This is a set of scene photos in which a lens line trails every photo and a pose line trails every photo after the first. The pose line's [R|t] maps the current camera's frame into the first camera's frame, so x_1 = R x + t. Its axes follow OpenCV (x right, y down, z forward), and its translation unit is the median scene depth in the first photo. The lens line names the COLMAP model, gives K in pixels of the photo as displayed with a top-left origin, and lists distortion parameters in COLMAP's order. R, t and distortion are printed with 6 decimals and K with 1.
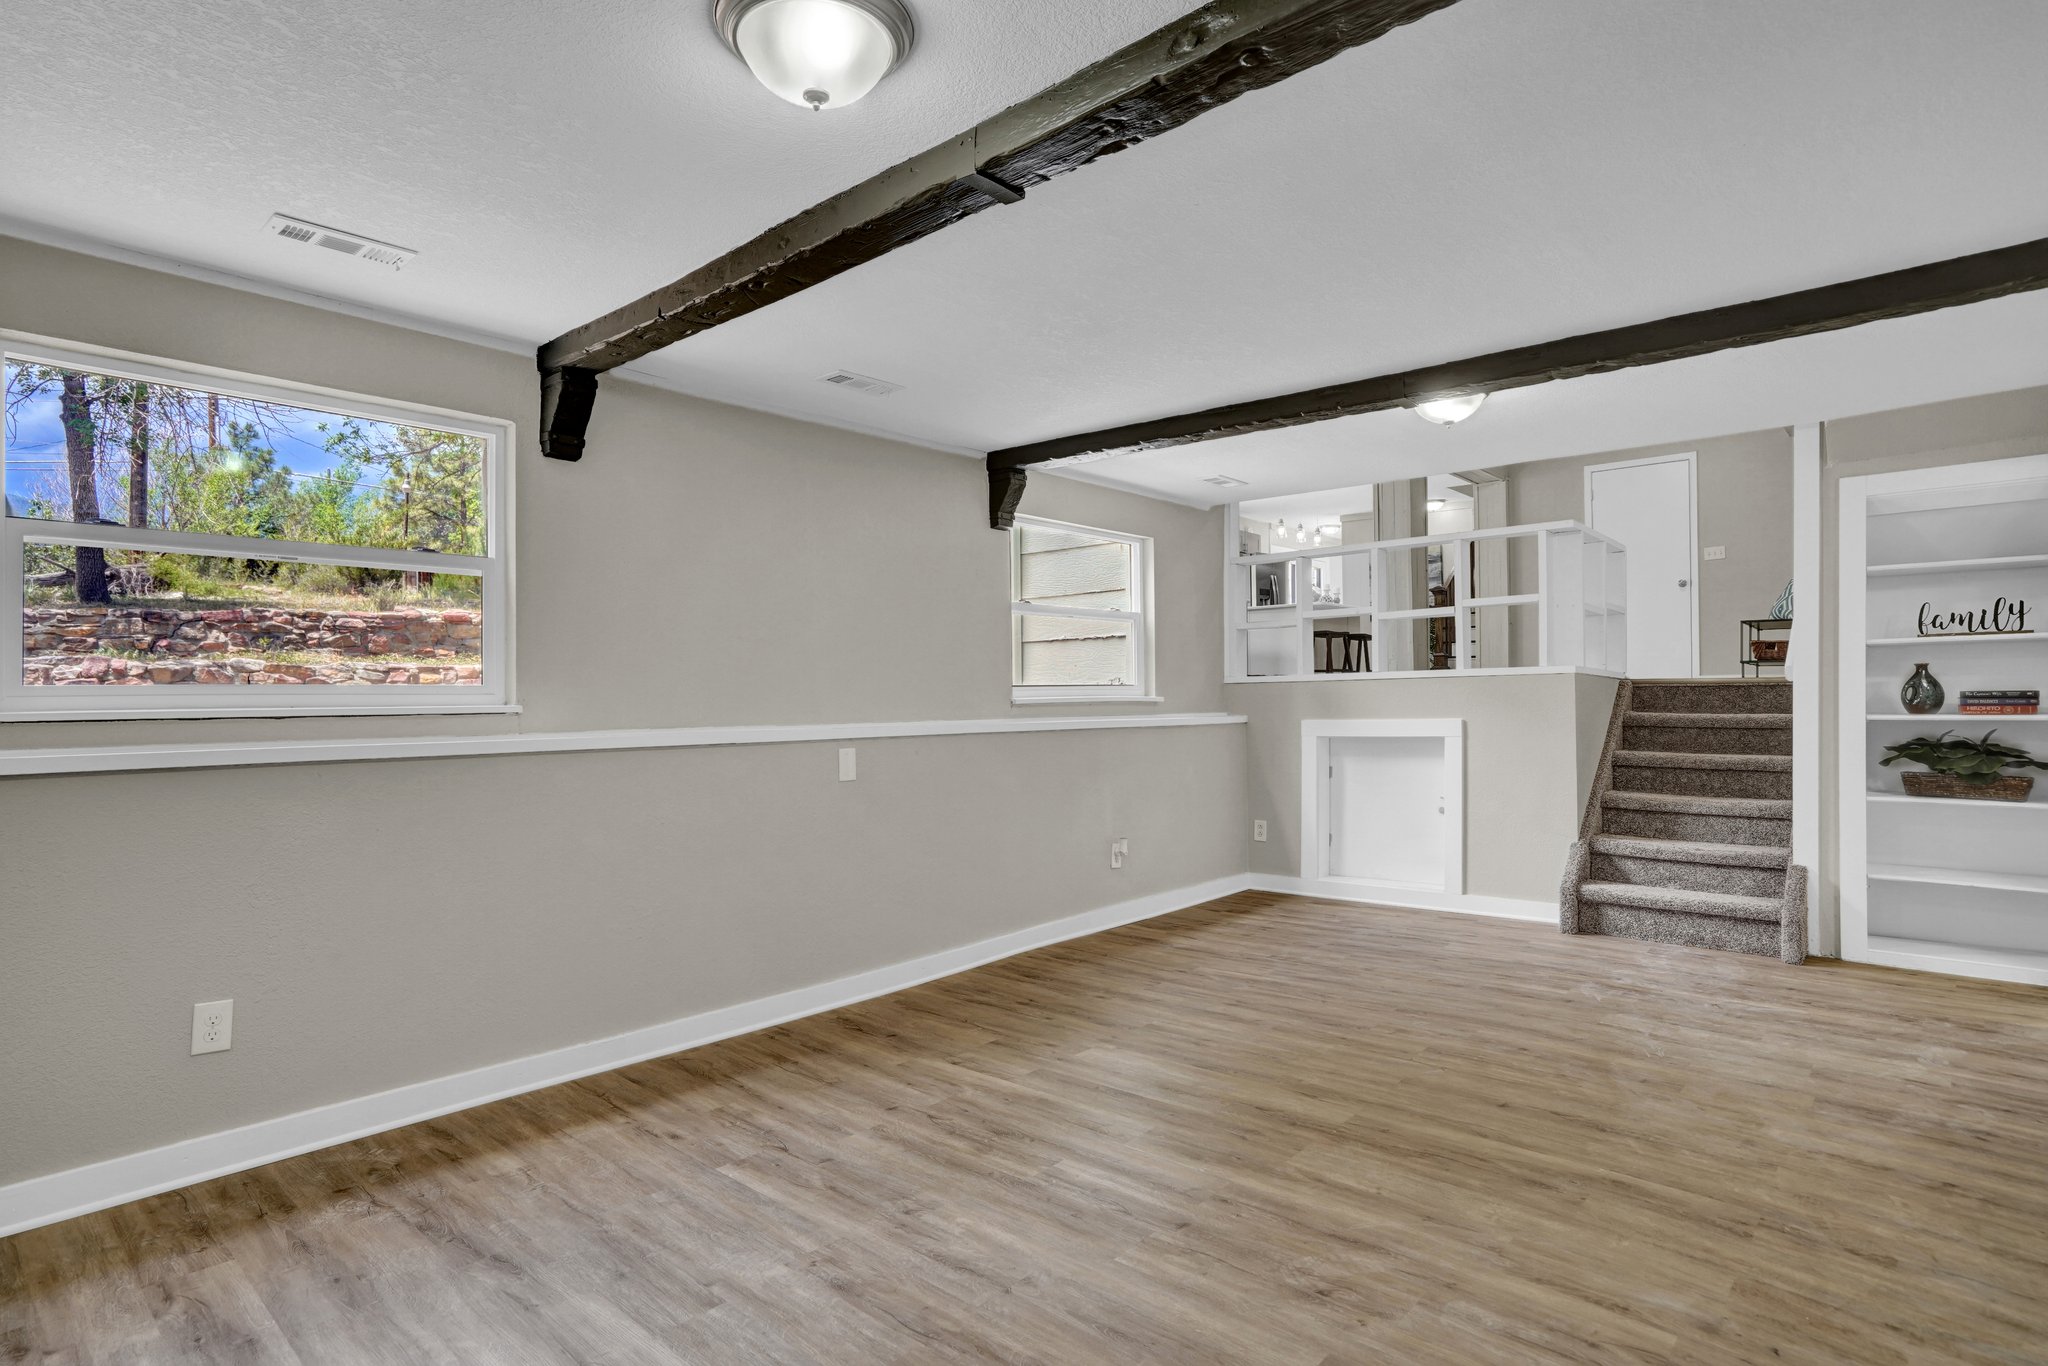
lens RADIAL K [[1055.3, 0, 1019.2], [0, 1055.3, 685.9], [0, 0, 1]] dist [-0.047706, 0.021127]
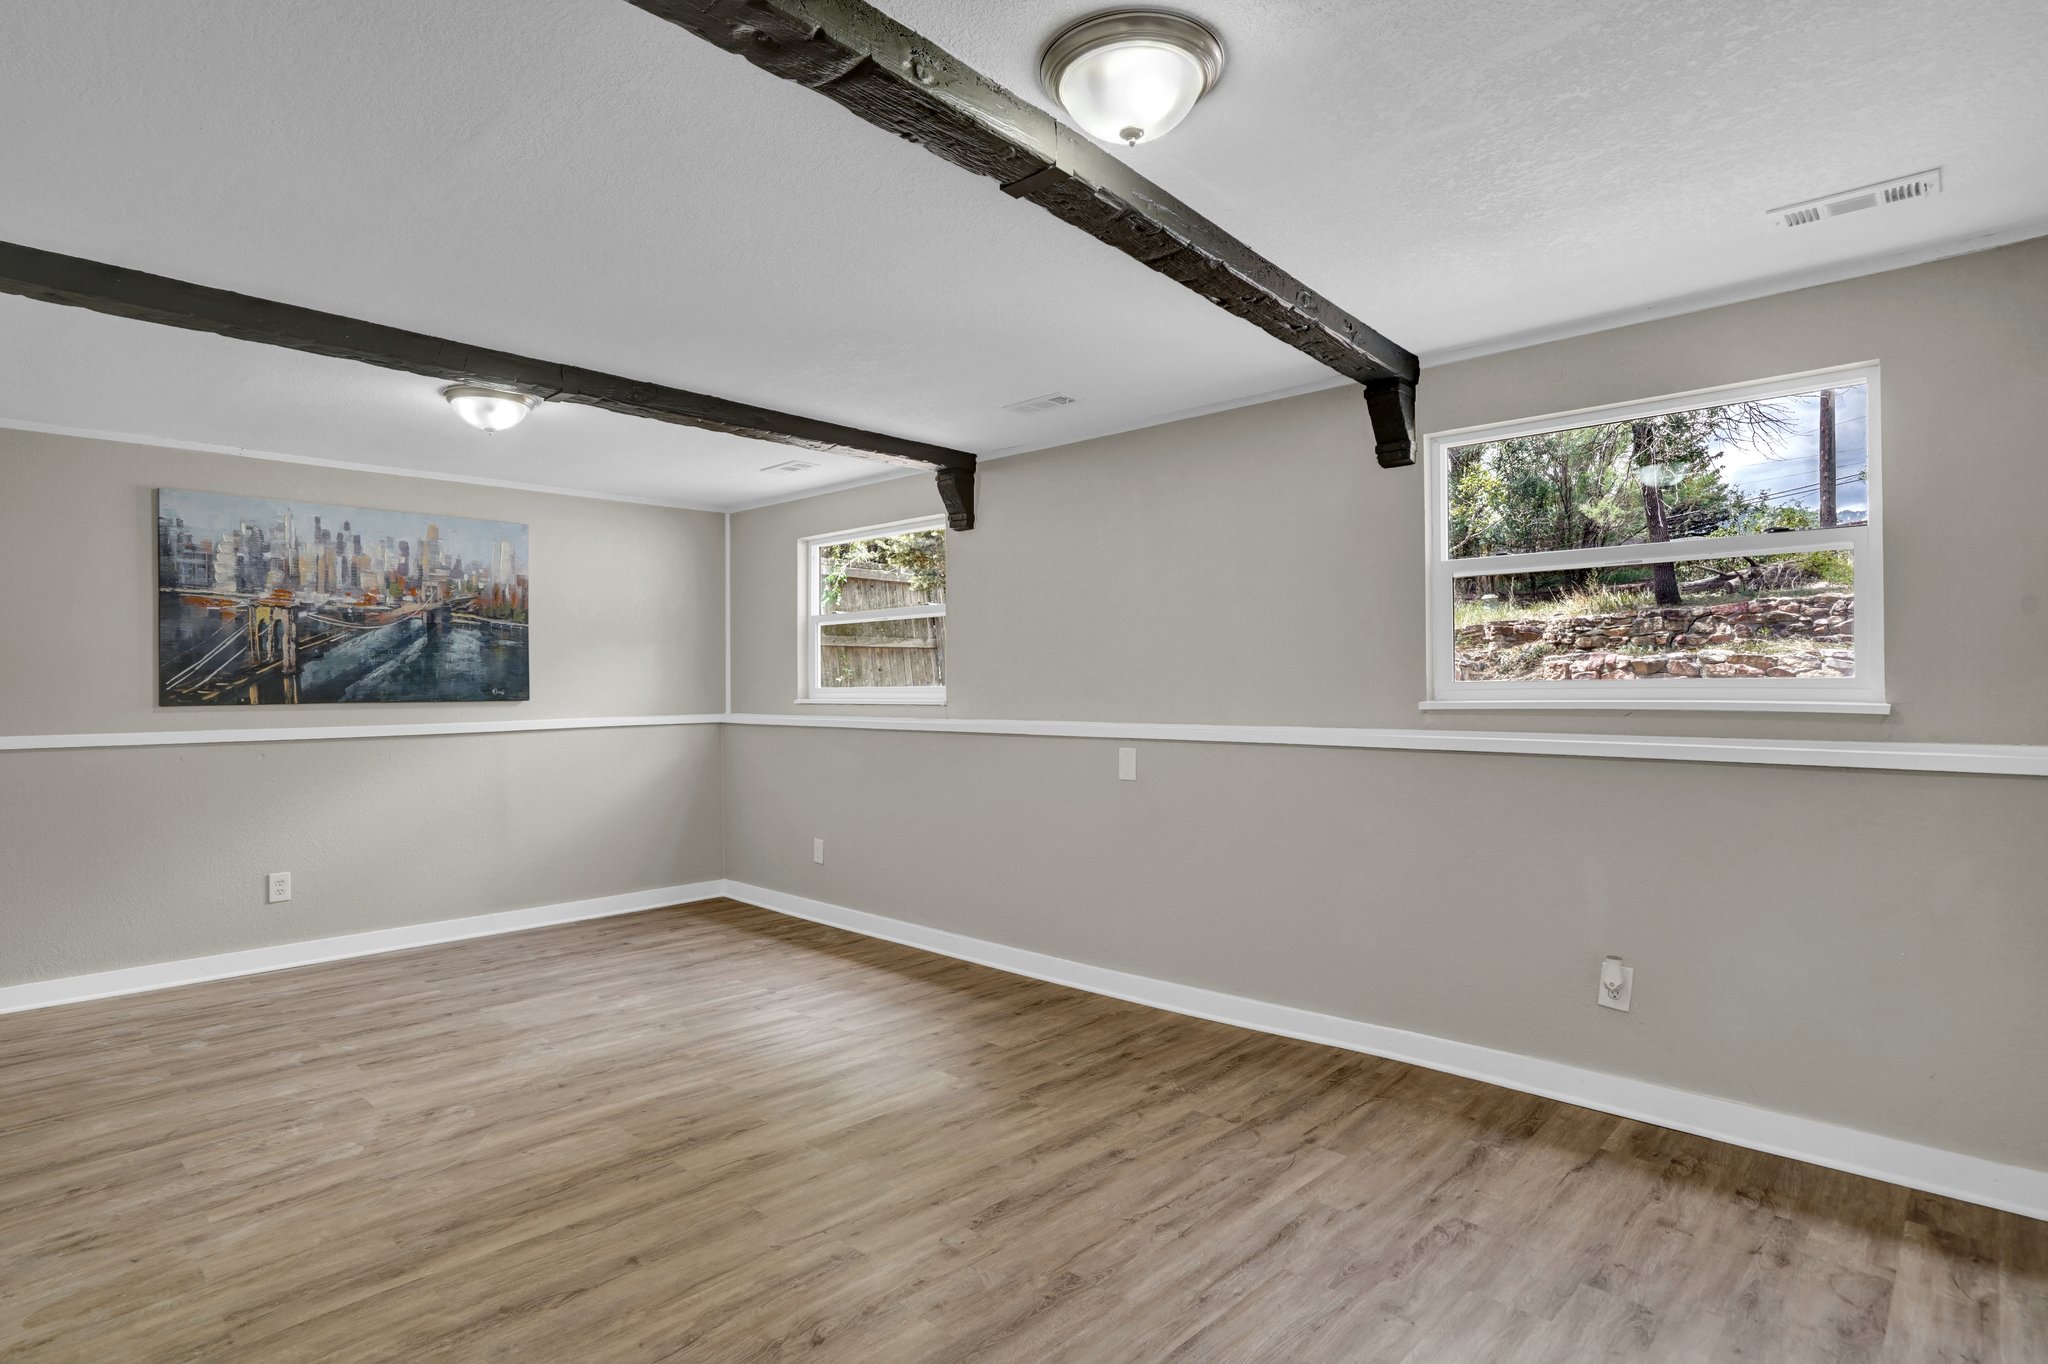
lens RADIAL K [[1055.3, 0, 1019.2], [0, 1055.3, 684.9], [0, 0, 1]] dist [-0.047706, 0.021127]
pose [[-0.015876, 0.003308, -0.999868, 0.867962], [0.009879, 0.999946, 0.003152, -0.005194], [0.999825, -0.009828, -0.015908, 0.933153]]
